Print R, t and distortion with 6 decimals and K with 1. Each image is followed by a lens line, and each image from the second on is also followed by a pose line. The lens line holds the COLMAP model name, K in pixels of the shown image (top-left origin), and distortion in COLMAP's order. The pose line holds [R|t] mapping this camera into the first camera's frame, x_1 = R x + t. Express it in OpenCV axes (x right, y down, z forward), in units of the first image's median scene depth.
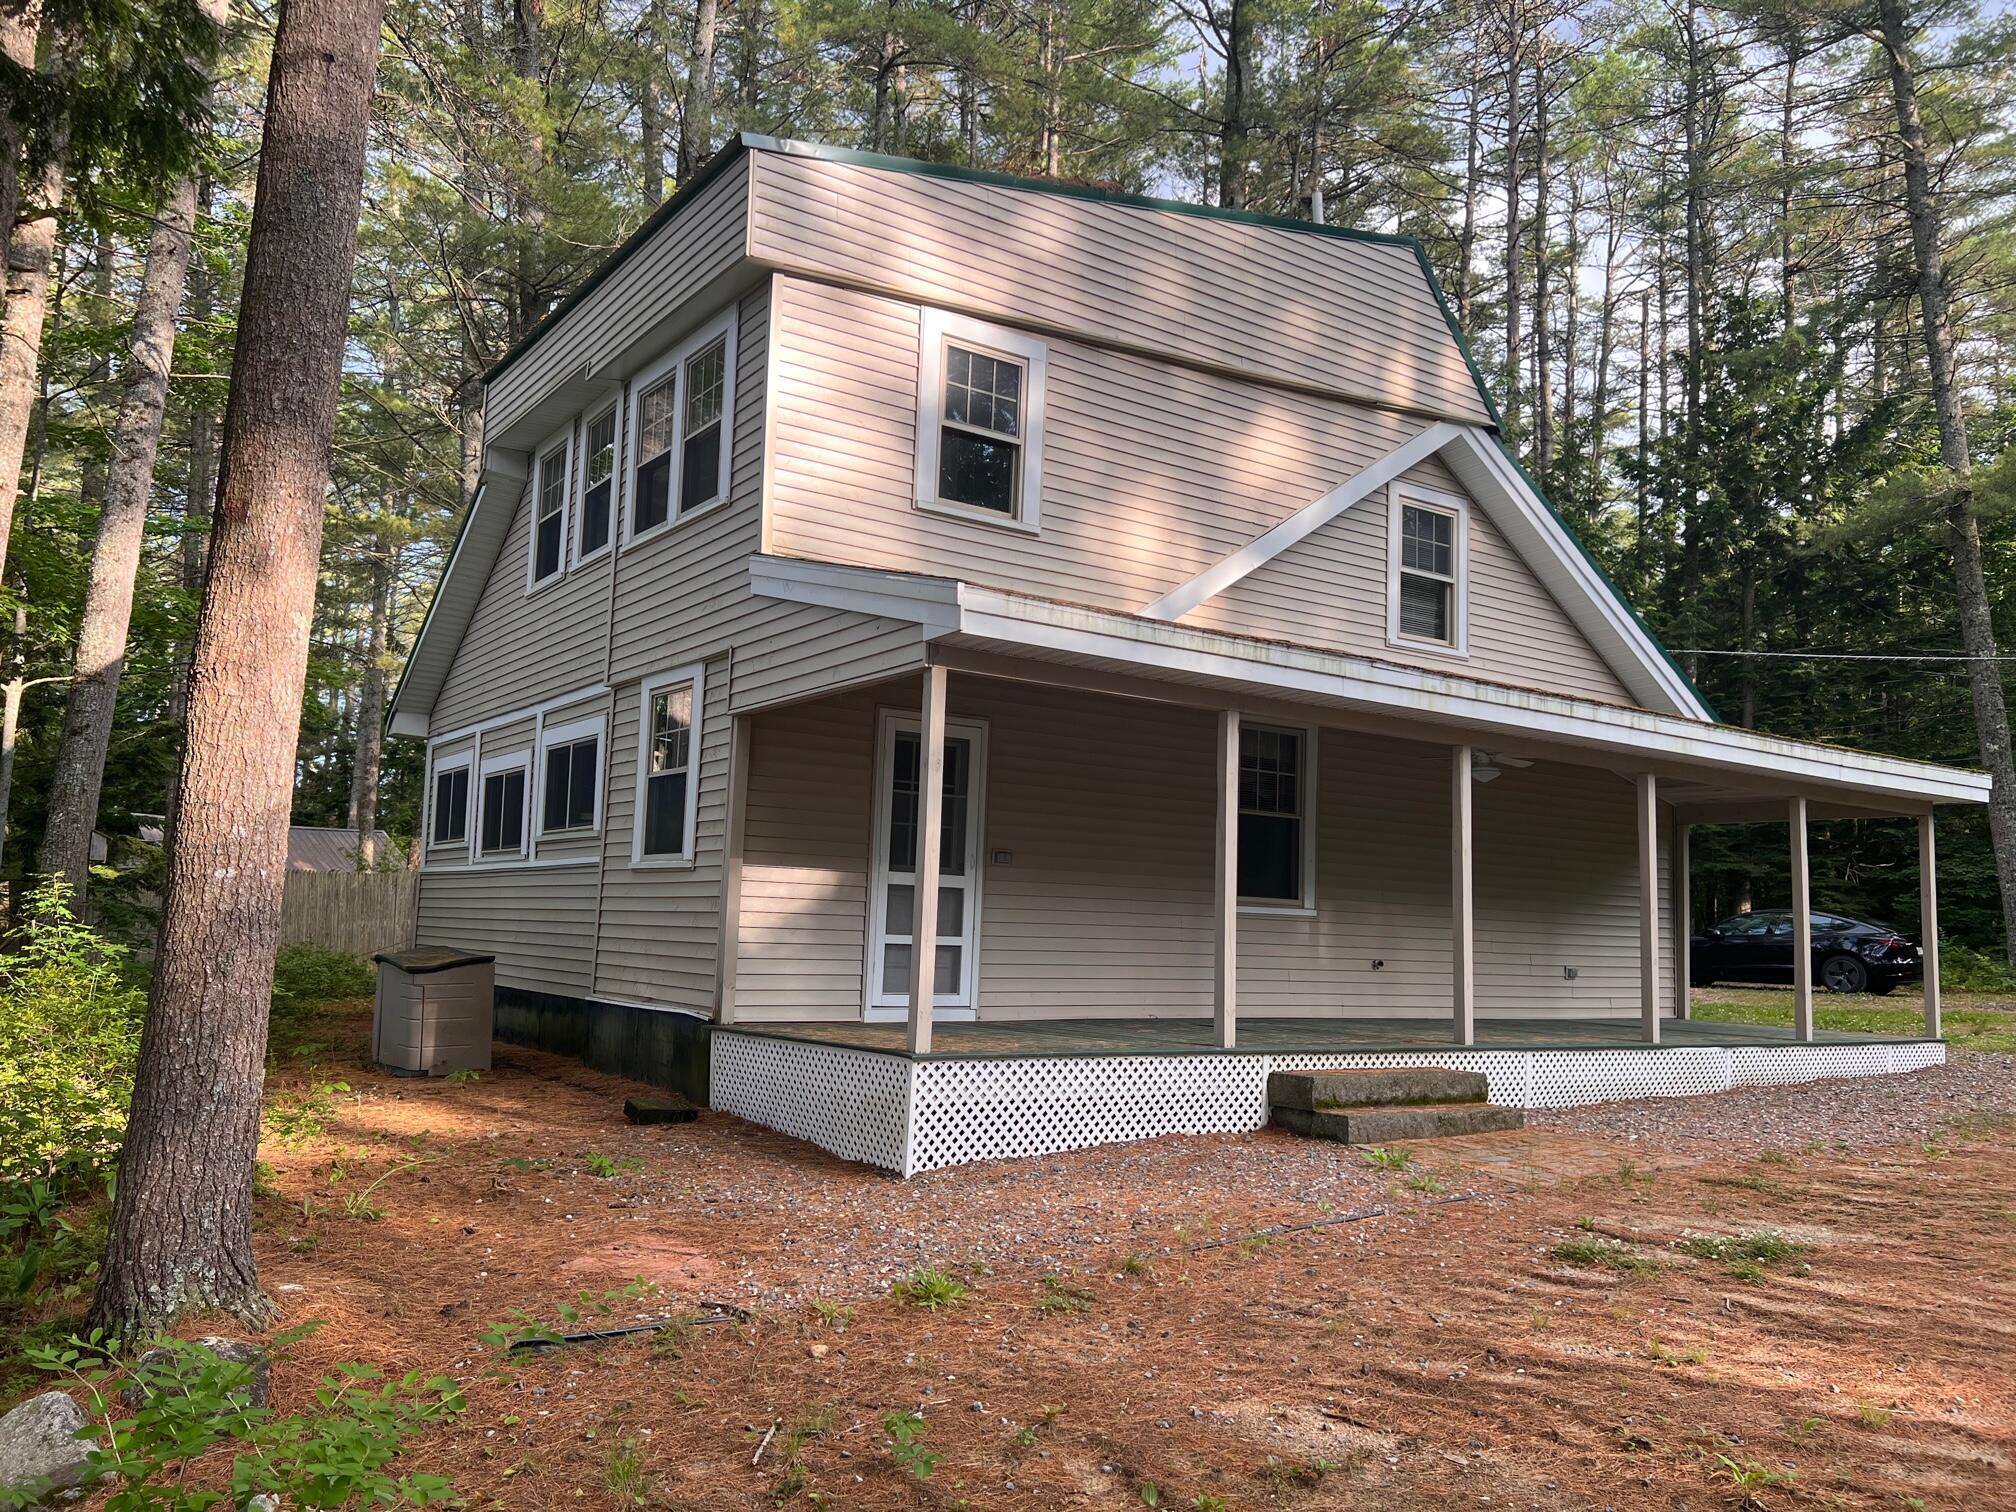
lens RADIAL K [[1534.7, 0, 999.7], [0, 1534.7, 758.7], [0, 0, 1]] dist [0.039255, -0.004781]
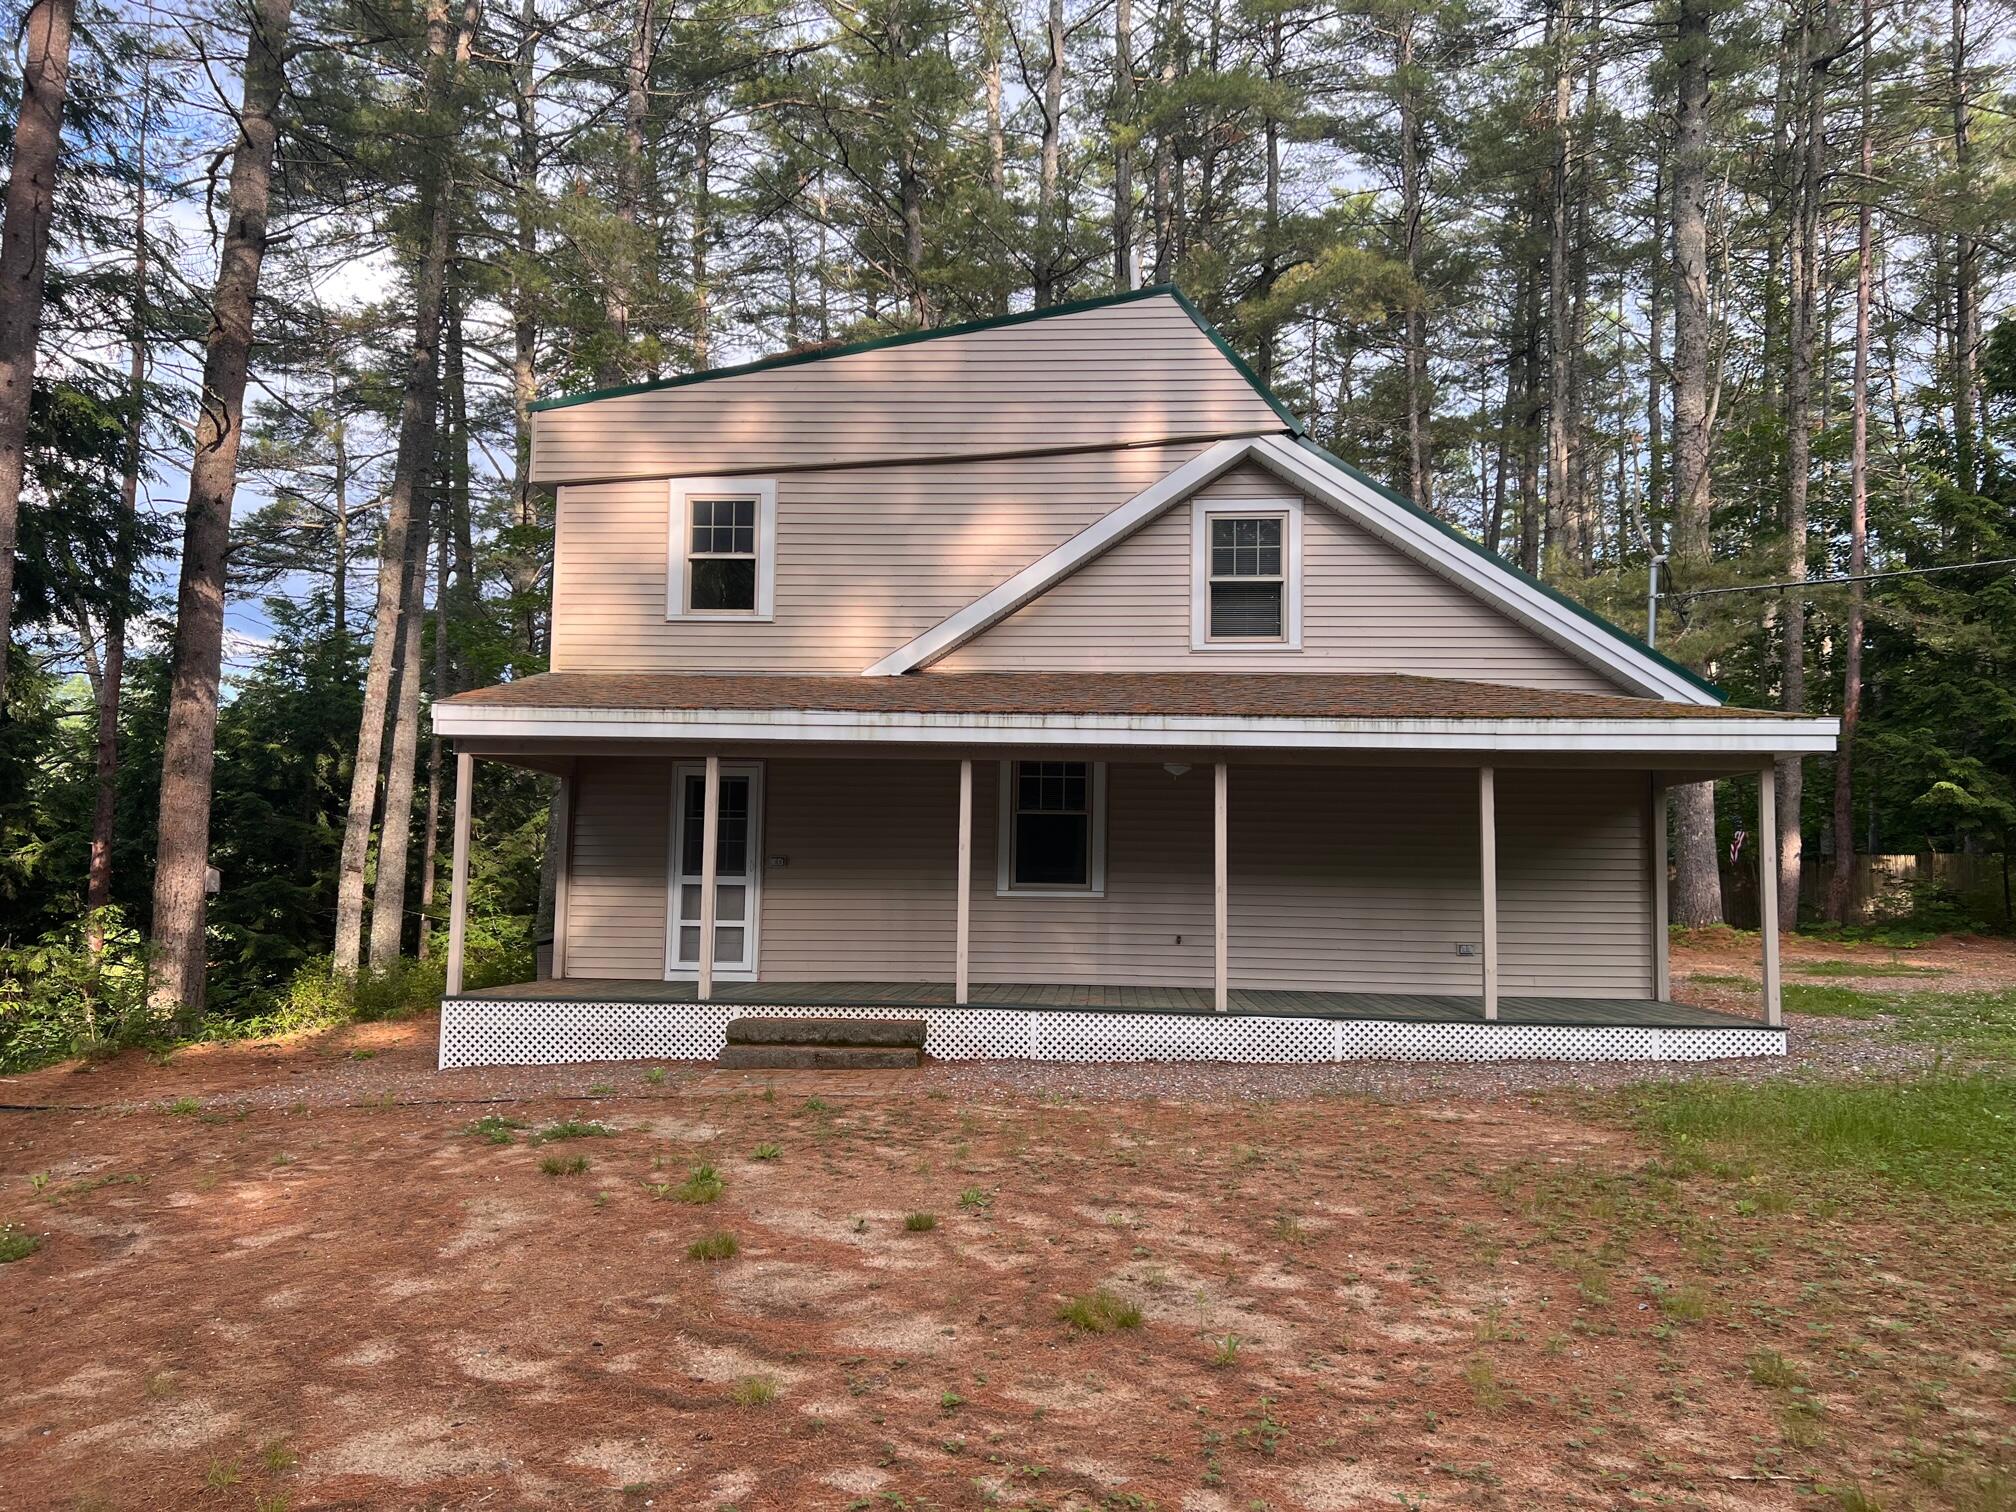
lens RADIAL K [[1534.7, 0, 1013.7], [0, 1534.7, 752.9], [0, 0, 1]] dist [0.039255, -0.004781]
pose [[0.782996, -0.073409, -0.617680, 1.024144], [0.082956, 0.996465, -0.013268, 0.003861], [0.616471, -0.040851, 0.786317, 0.061654]]
